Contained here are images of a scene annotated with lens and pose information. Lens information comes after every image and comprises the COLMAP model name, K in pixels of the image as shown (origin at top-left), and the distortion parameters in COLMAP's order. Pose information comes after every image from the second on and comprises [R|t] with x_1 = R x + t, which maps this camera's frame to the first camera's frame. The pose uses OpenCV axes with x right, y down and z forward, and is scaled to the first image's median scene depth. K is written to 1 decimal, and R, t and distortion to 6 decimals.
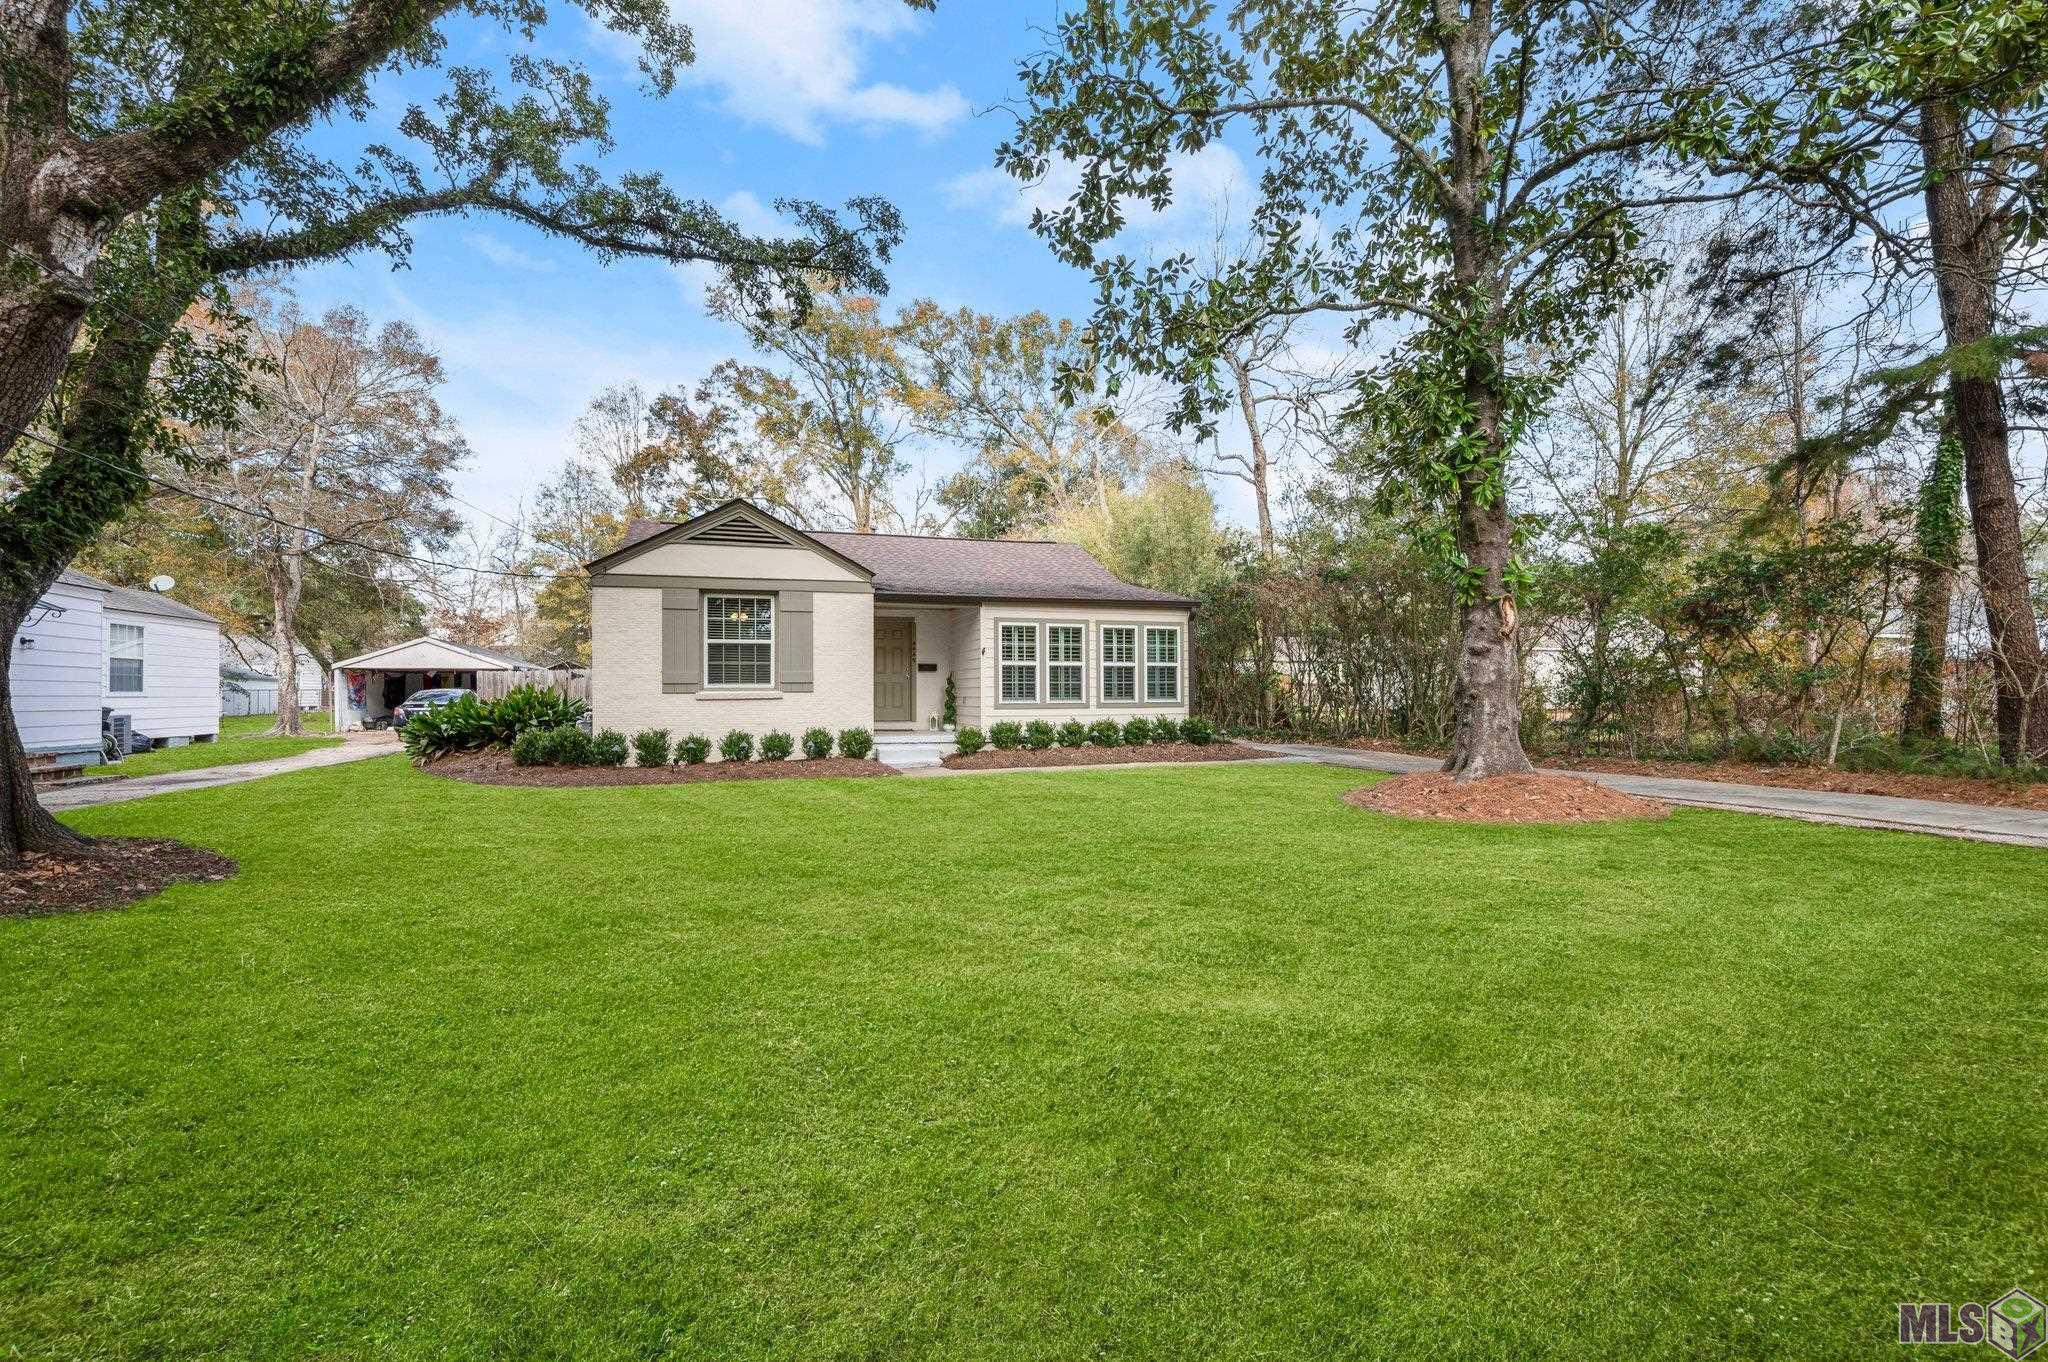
lens RADIAL K [[864.8, 0, 1021.0], [0, 864.8, 685.2], [0, 0, 1]] dist [-0.000526, 0.000103]
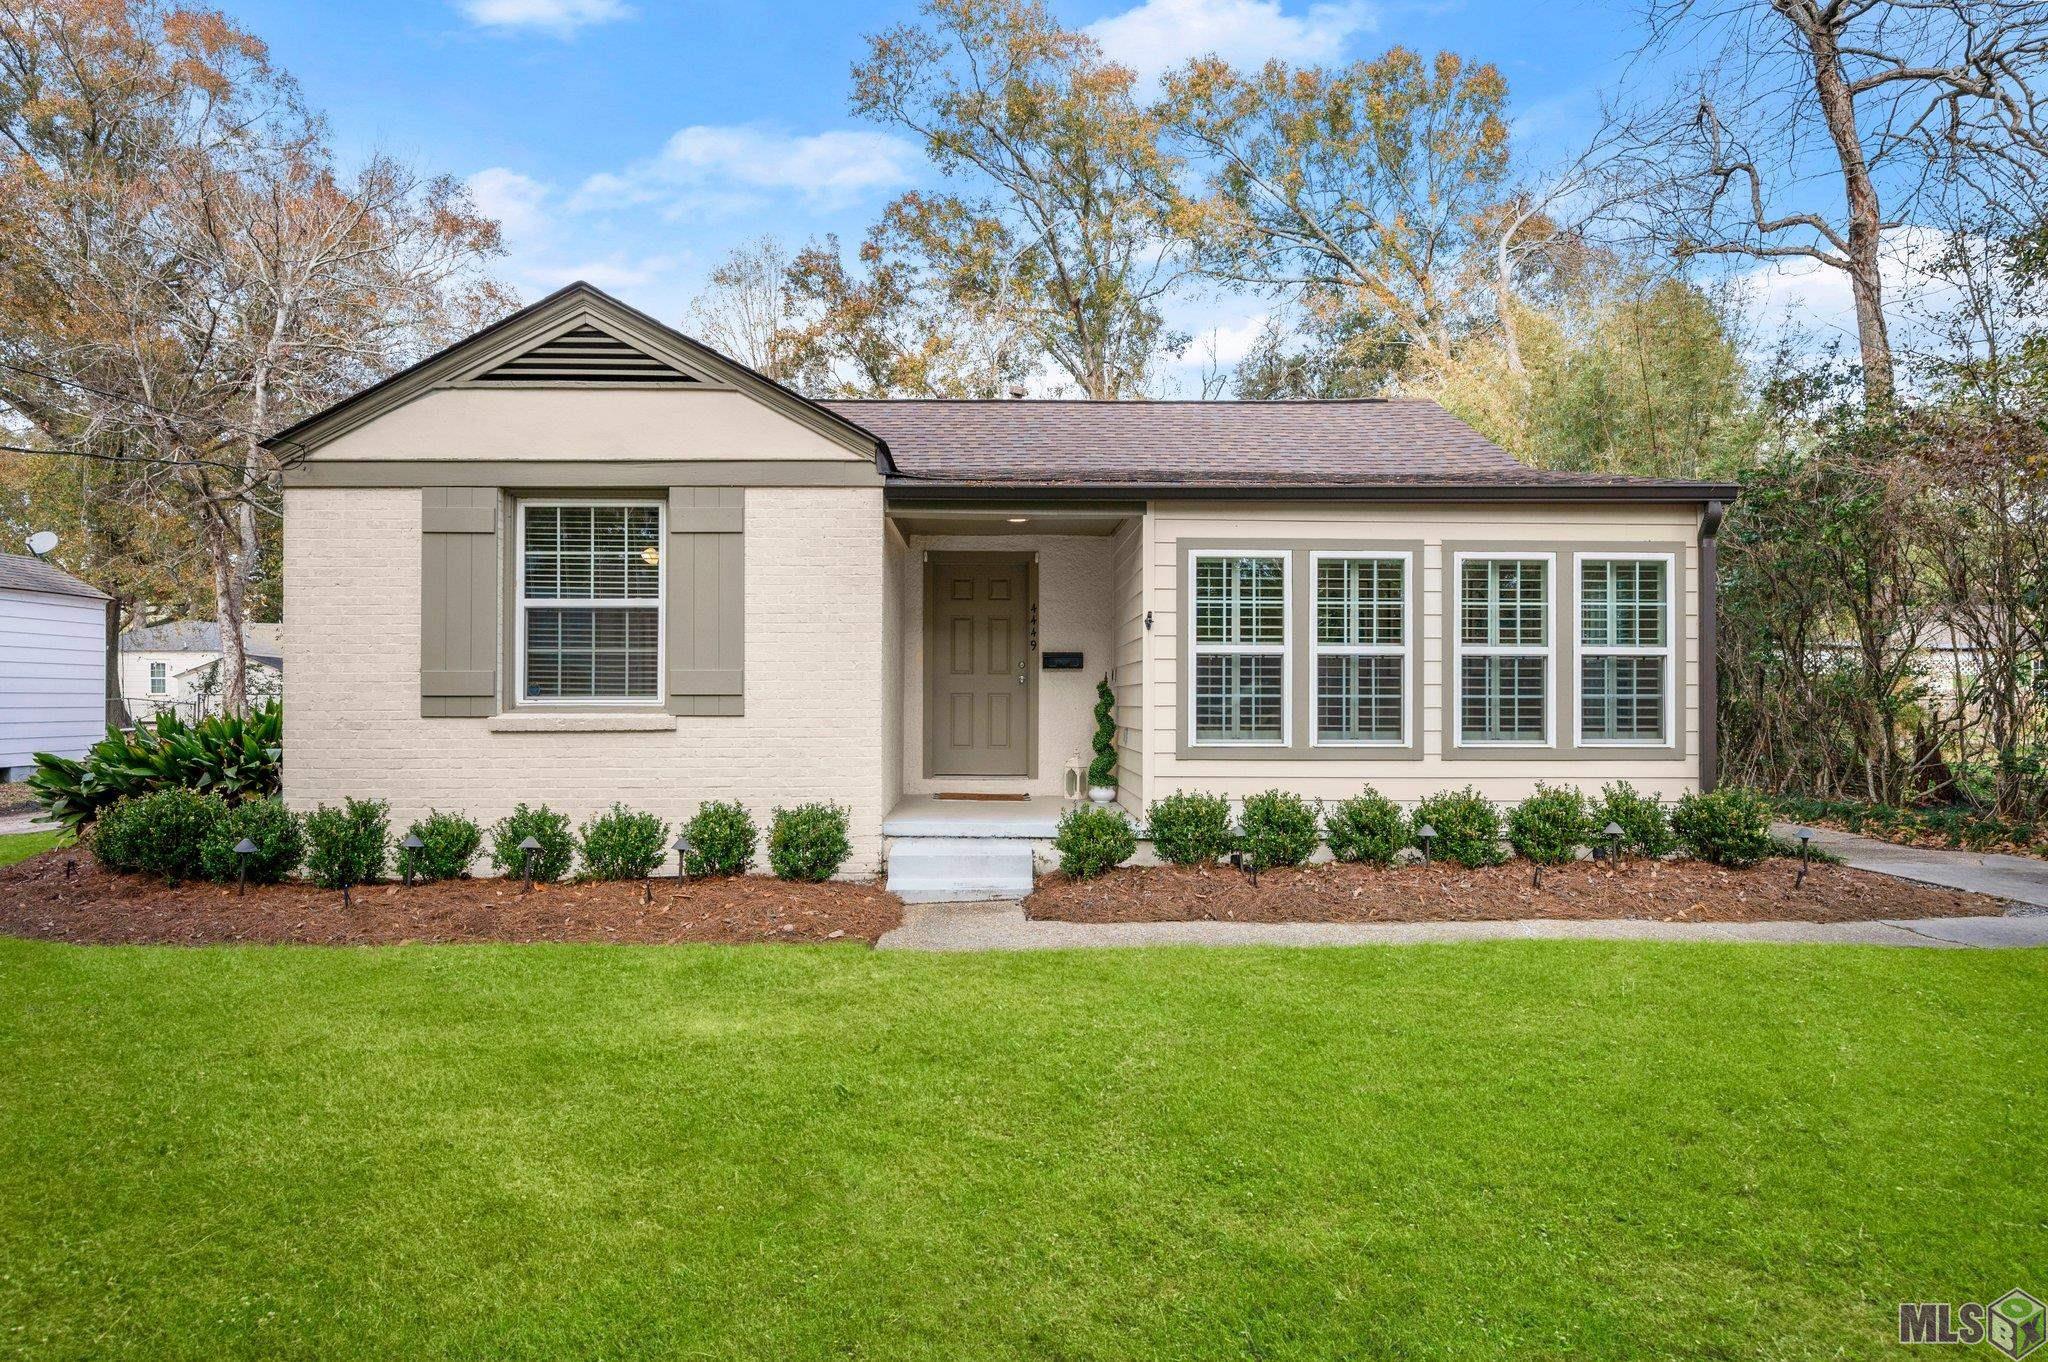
lens RADIAL K [[1233.1, 0, 1024.3], [0, 1233.1, 699.8], [0, 0, 1]] dist [0.007895, -0.002590]
pose [[0.956941, 0.006900, -0.290200, 0.065961], [-0.004085, 0.999939, 0.010303, -0.006541], [0.290253, -0.008674, 0.956911, 0.385070]]
